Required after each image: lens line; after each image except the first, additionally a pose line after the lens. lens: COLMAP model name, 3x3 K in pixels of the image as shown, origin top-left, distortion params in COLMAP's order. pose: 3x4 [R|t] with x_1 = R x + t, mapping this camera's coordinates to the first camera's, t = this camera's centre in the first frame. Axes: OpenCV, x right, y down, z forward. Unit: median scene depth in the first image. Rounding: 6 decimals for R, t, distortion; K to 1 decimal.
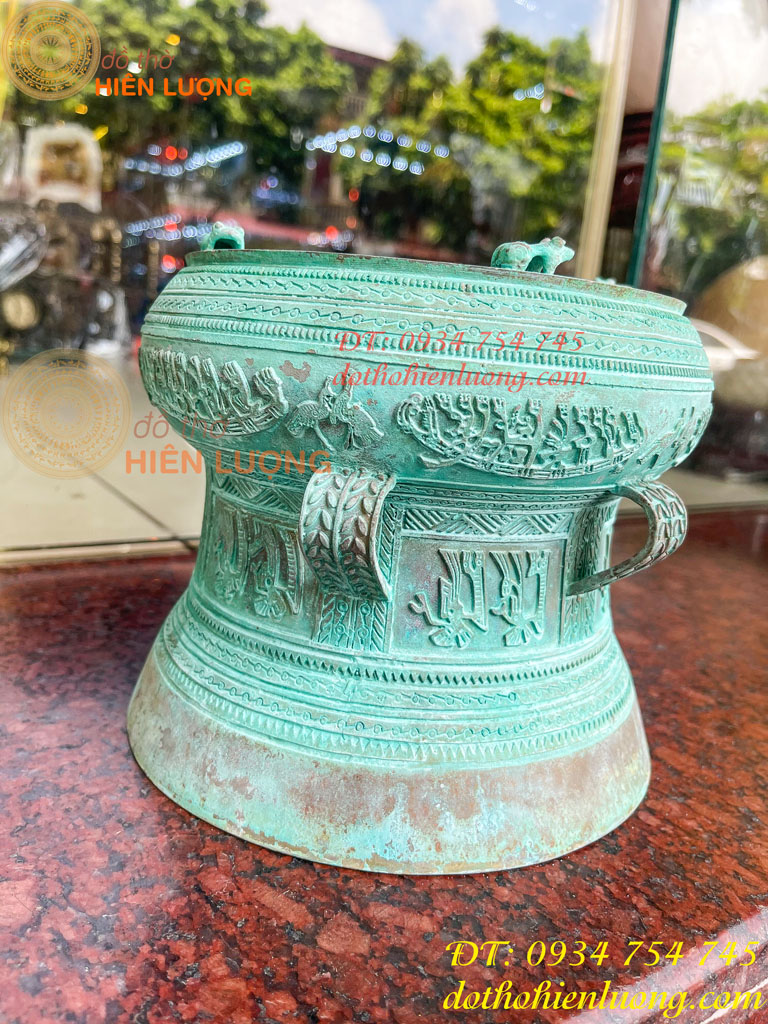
lens RADIAL K [[801.9, 0, 386.4], [0, 801.9, 519.6], [0, 0, 1]] dist [0.041182, -0.097140]
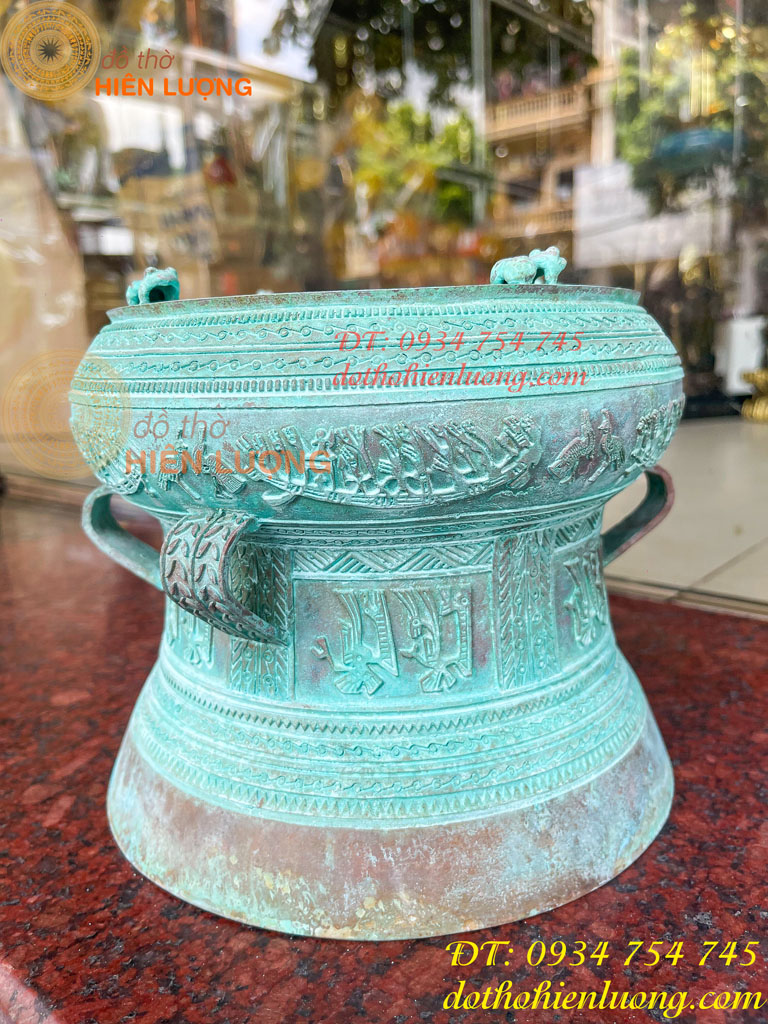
lens RADIAL K [[801.9, 0, 384.2], [0, 801.9, 516.5], [0, 0, 1]] dist [0.041182, -0.097140]
pose [[0.251251, 0.095890, -0.963160, 1.237785], [-0.156048, 0.986077, 0.057464, -0.128136], [0.955260, 0.135861, 0.262716, 0.982505]]
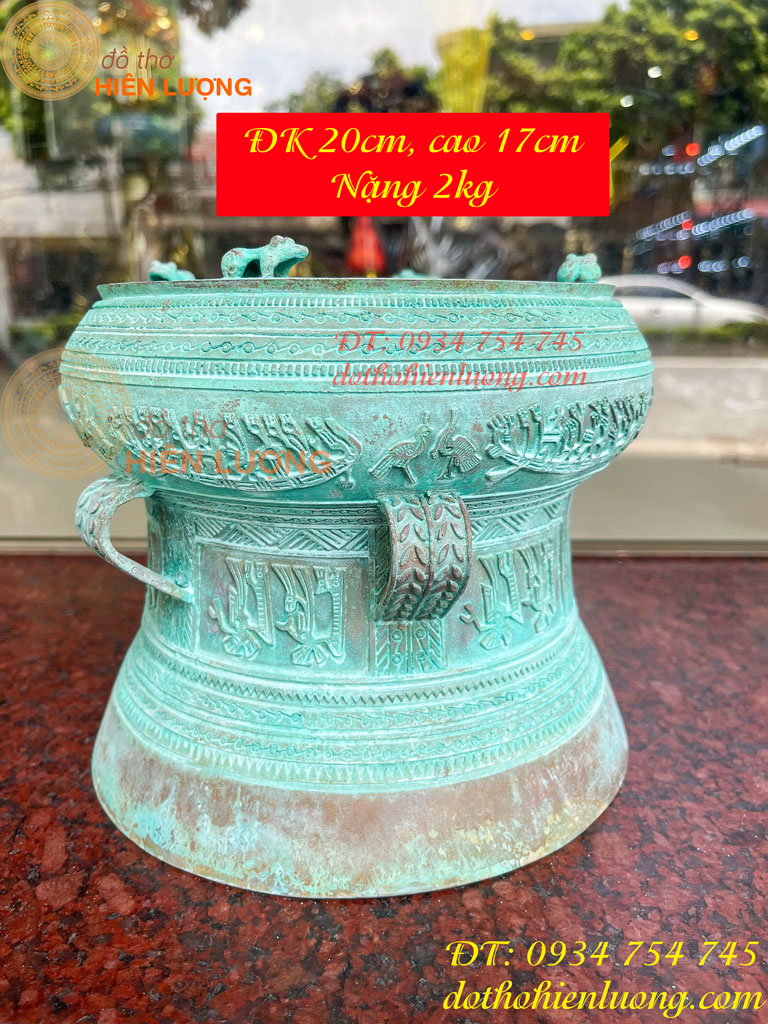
lens RADIAL K [[801.9, 0, 383.4], [0, 801.9, 517.8], [0, 0, 1]] dist [0.041182, -0.097140]
pose [[0.812351, 0.046363, -0.581323, 0.815847], [-0.051219, 0.998655, 0.008072, -0.031598], [0.580915, 0.023217, 0.813633, 0.286025]]
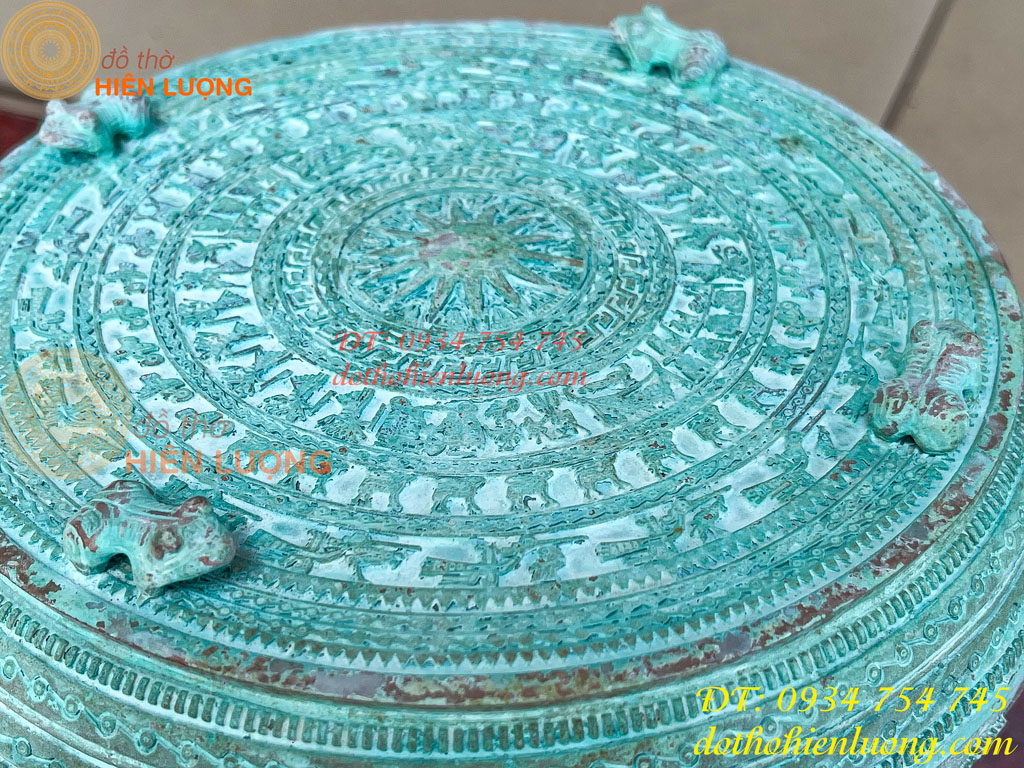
lens RADIAL K [[1469.5, 0, 517.9], [0, 1469.5, 408.3], [0, 0, 1]] dist [0.057926, 0.000000]
pose [[0.678951, 0.409445, -0.609410, 0.748516], [-0.108829, 0.877008, 0.467989, -0.749434], [0.726073, -0.251420, 0.640005, 0.593877]]
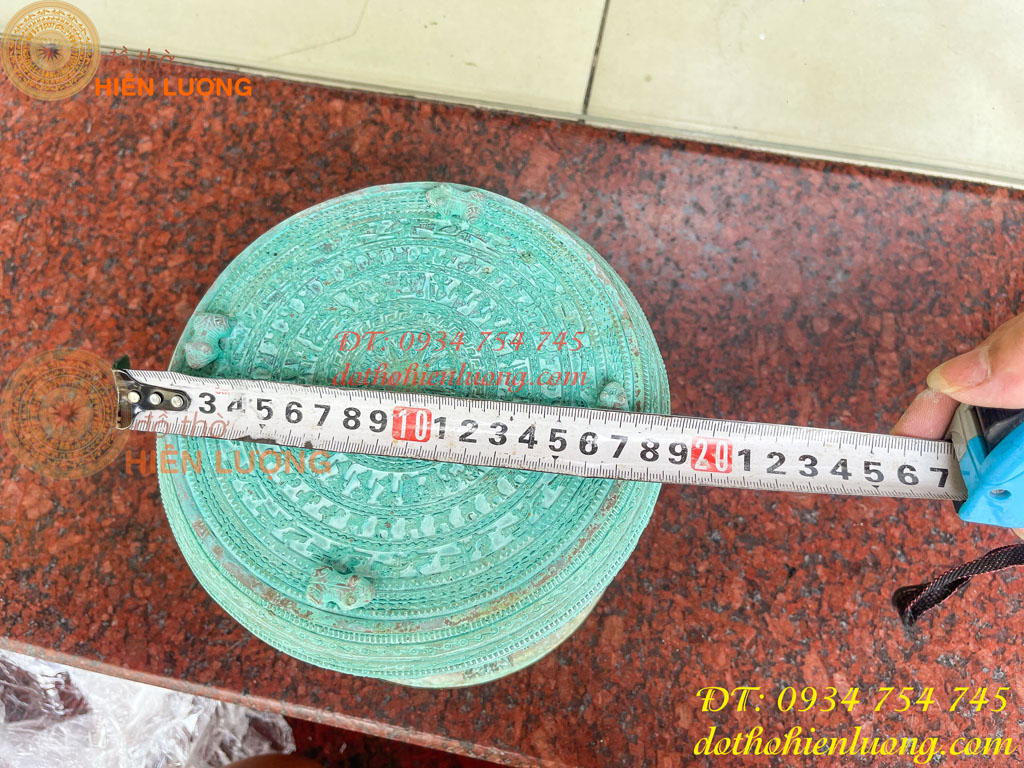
lens RADIAL K [[801.9, 0, 516.0], [0, 801.9, 381.4], [0, 0, 1]] dist [0.041182, -0.097140]
pose [[0.853864, 0.437932, -0.281303, 0.567992], [-0.020242, 0.567984, 0.822791, -1.393229], [0.520102, -0.696858, 0.493846, 0.710197]]
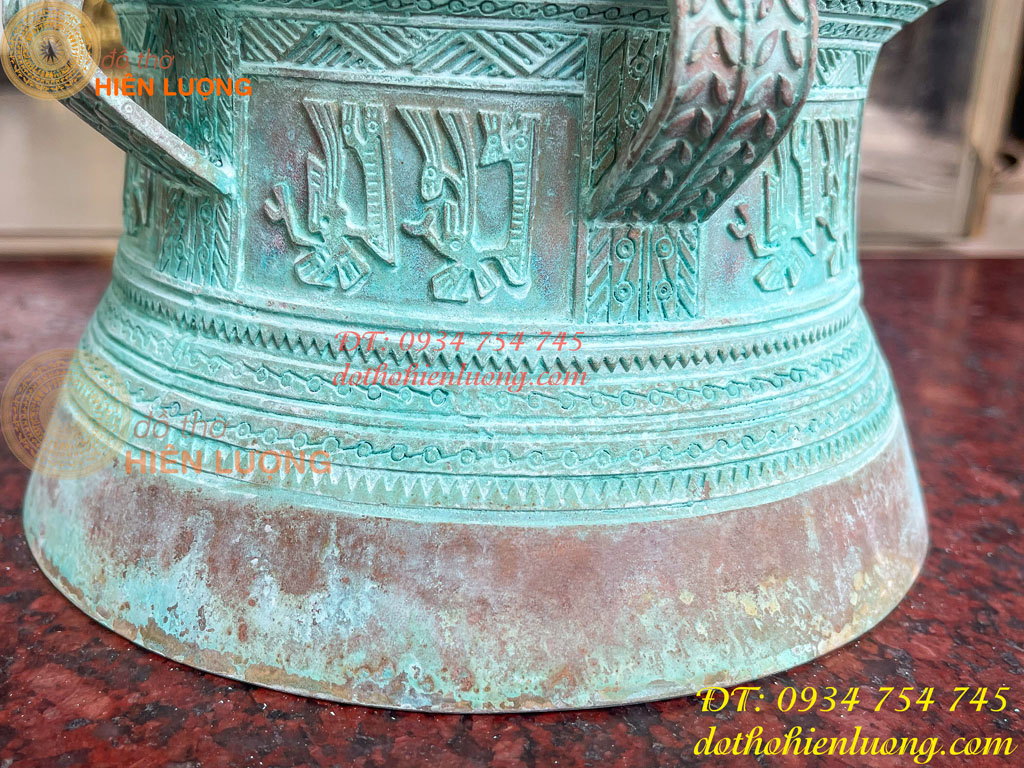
lens RADIAL K [[1079.6, 0, 513.8], [0, 1079.6, 386.6], [0, 0, 1]] dist [0.012990, 0.000000]
pose [[0.880295, 0.096224, -0.464566, 0.542664], [-0.070115, 0.994849, 0.073202, 0.165236], [0.469217, -0.031866, 0.882508, 0.421676]]
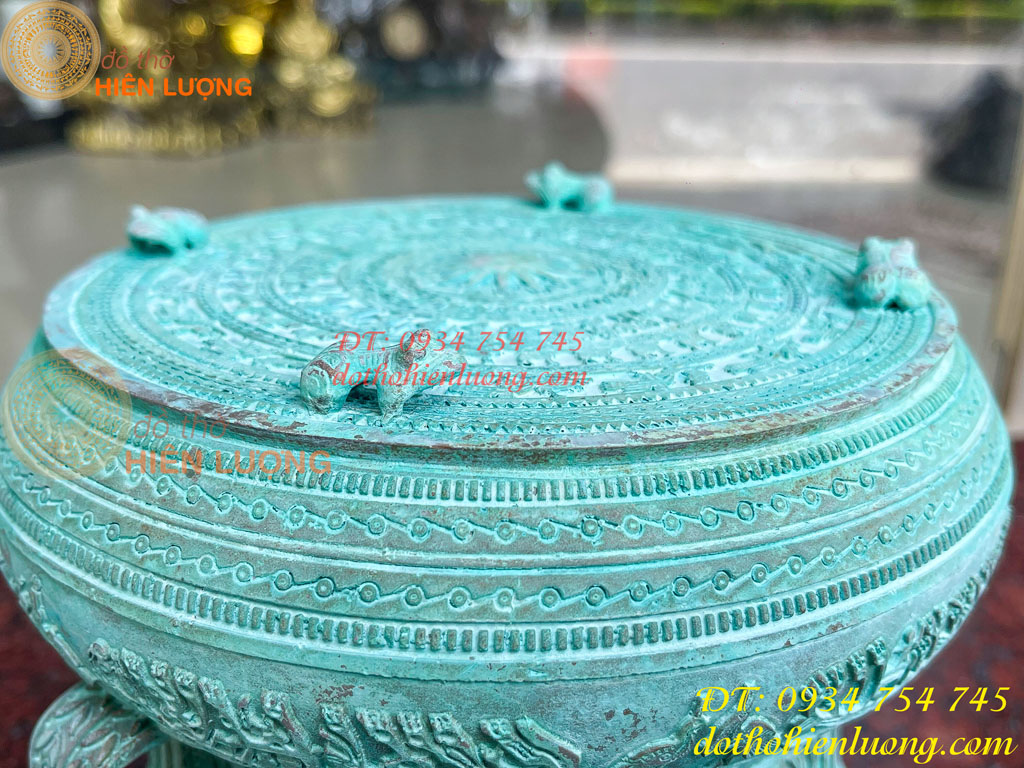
lens RADIAL K [[1079.6, 0, 517.7], [0, 1079.6, 386.9], [0, 0, 1]] dist [0.012990, 0.000000]
pose [[0.861534, 0.099635, -0.497828, 0.561160], [-0.046433, 0.991908, 0.118163, -0.376378], [0.505573, -0.078686, 0.859189, 0.424078]]
